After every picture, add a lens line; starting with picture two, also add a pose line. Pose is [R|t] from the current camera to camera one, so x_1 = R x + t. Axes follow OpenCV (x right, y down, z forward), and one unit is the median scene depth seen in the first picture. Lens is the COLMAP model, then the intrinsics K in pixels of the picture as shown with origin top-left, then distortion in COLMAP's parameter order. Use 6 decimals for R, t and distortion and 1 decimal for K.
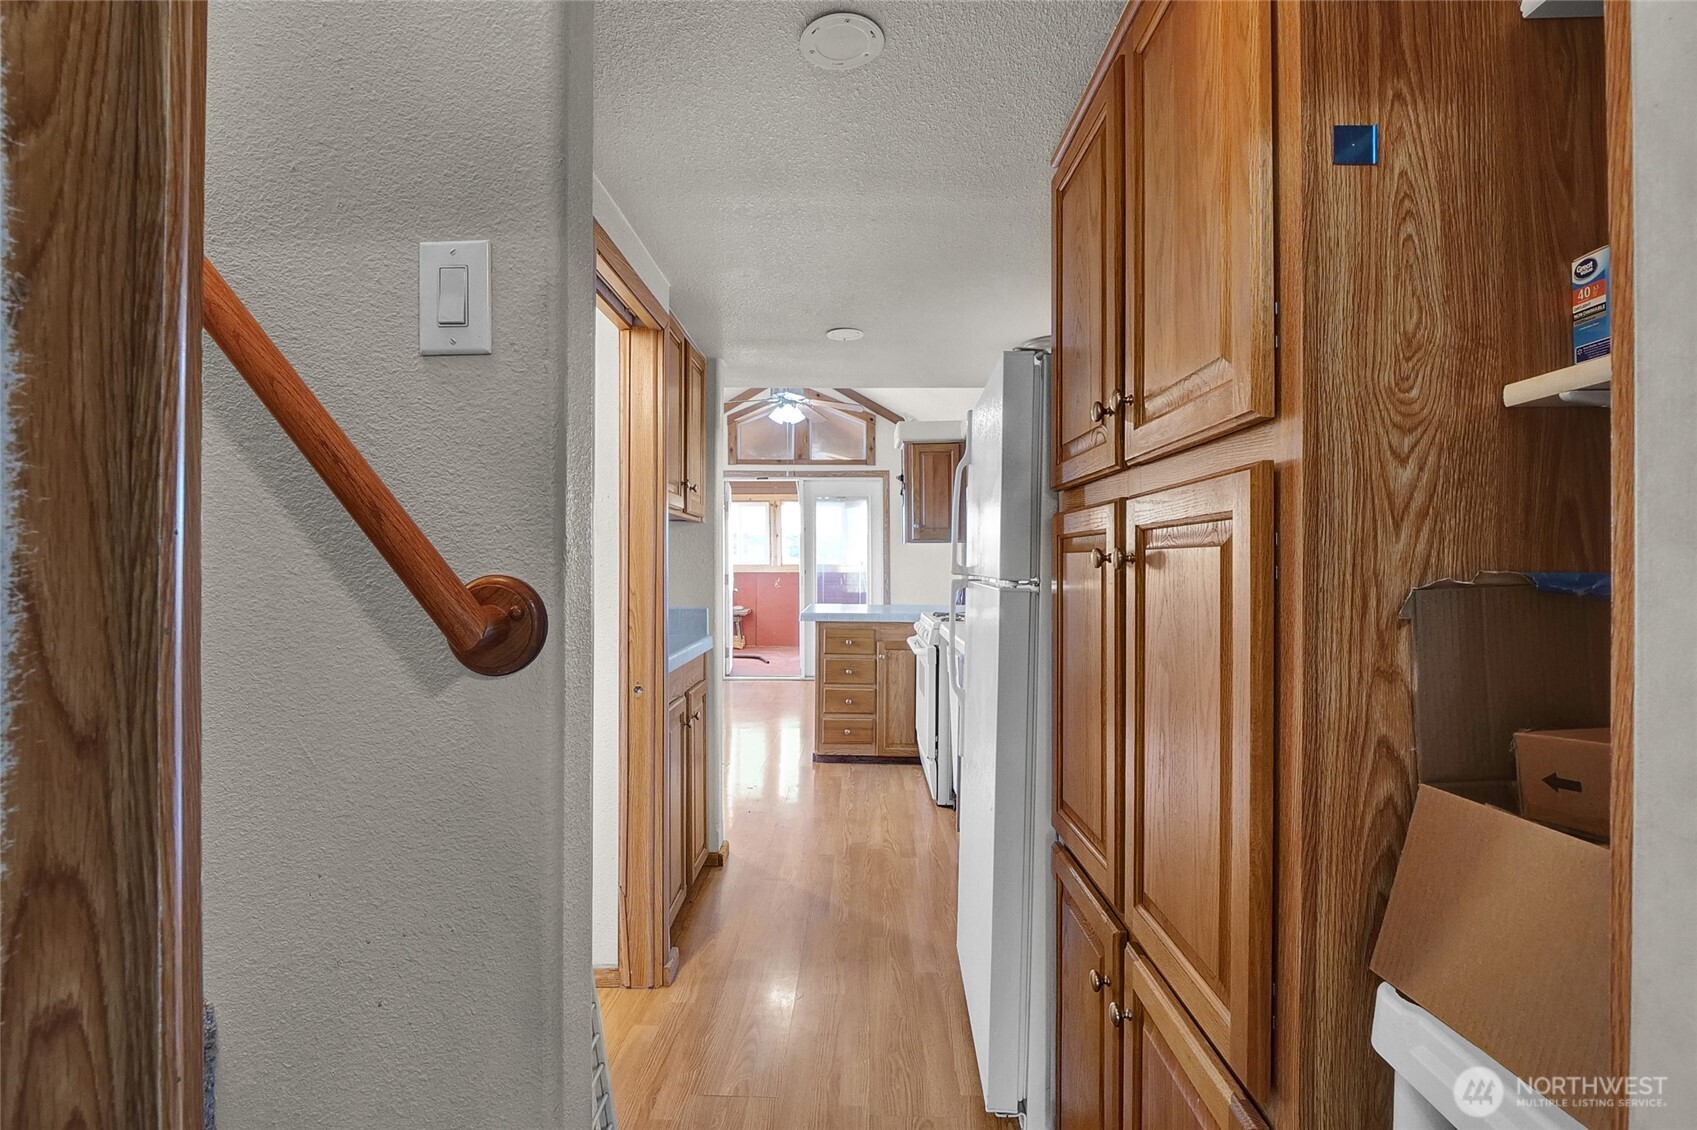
lens RADIAL K [[804.2, 0, 848.3], [0, 804.2, 560.7], [0, 0, 1]] dist [-0.013261, 0.000925]
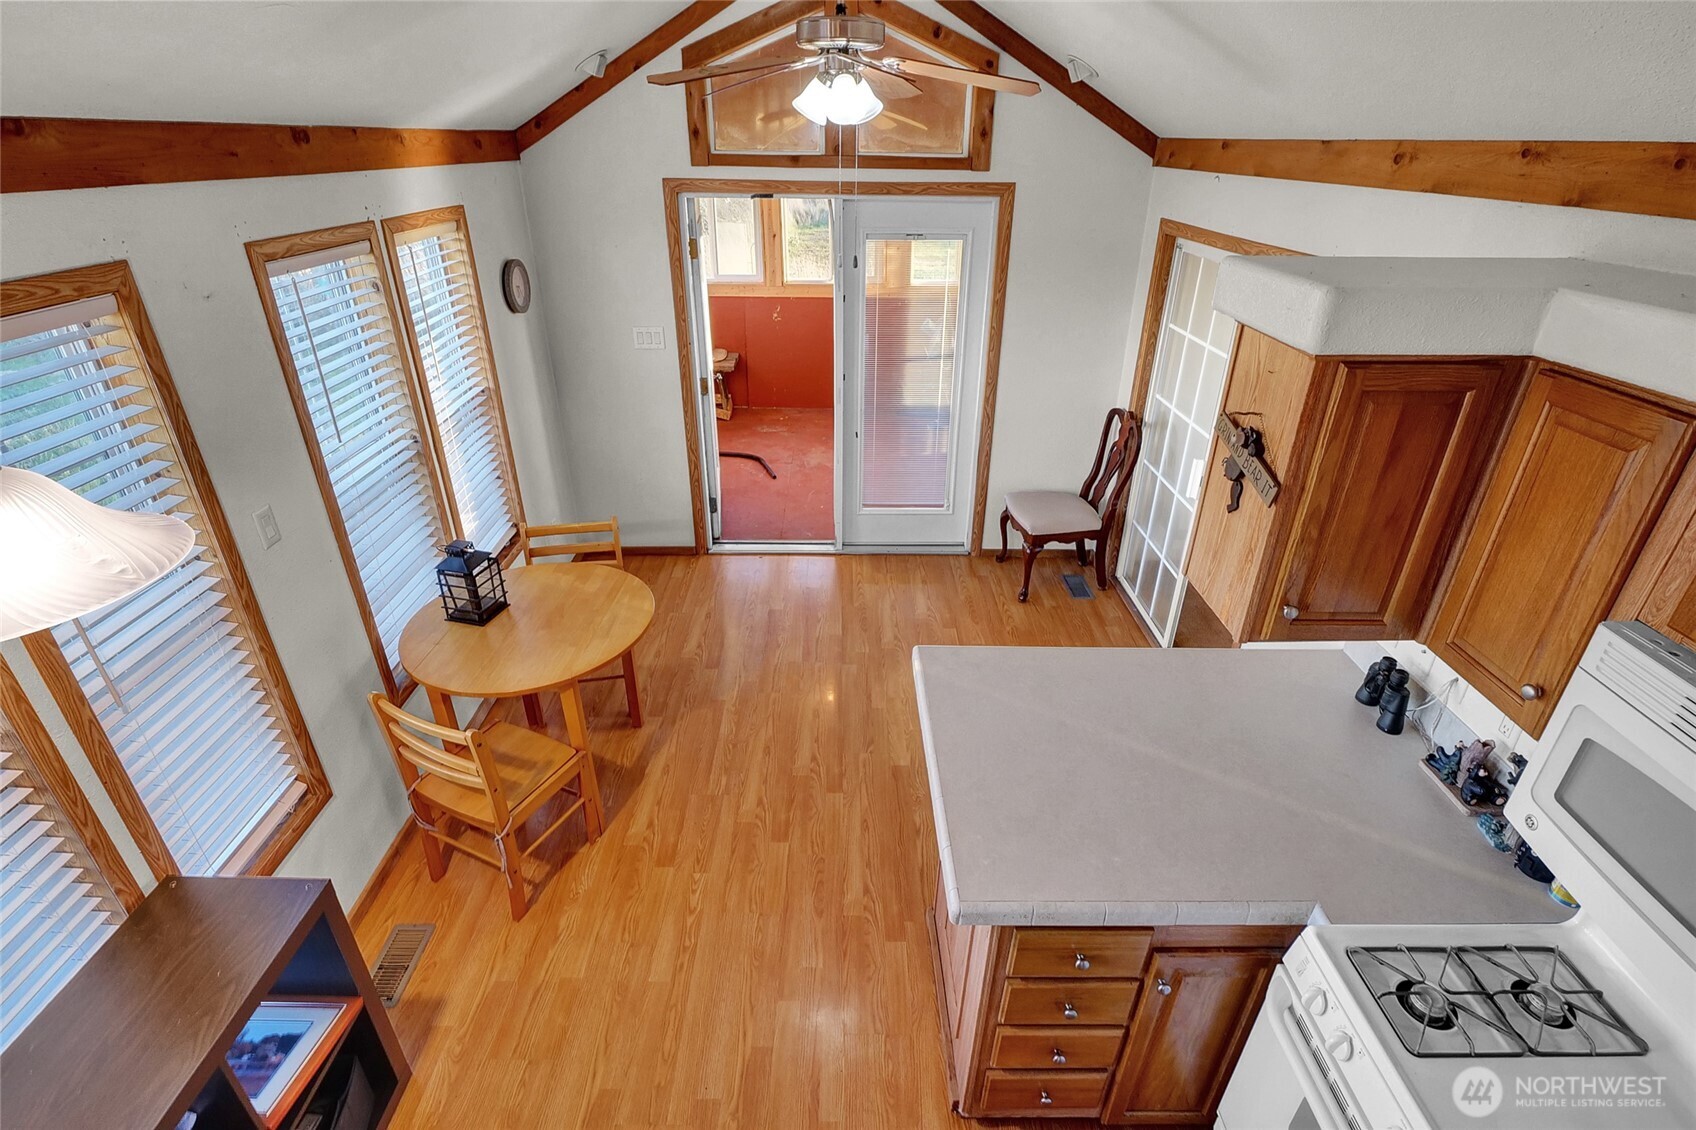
lens RADIAL K [[803.8, 0, 857.3], [0, 803.8, 565.5], [0, 0, 1]] dist [-0.013261, 0.000925]
pose [[0.999314, -0.009367, 0.035834, -0.067818], [-0.008523, 0.883373, 0.468593, -0.133922], [-0.036044, -0.468577, 0.882687, 0.446597]]
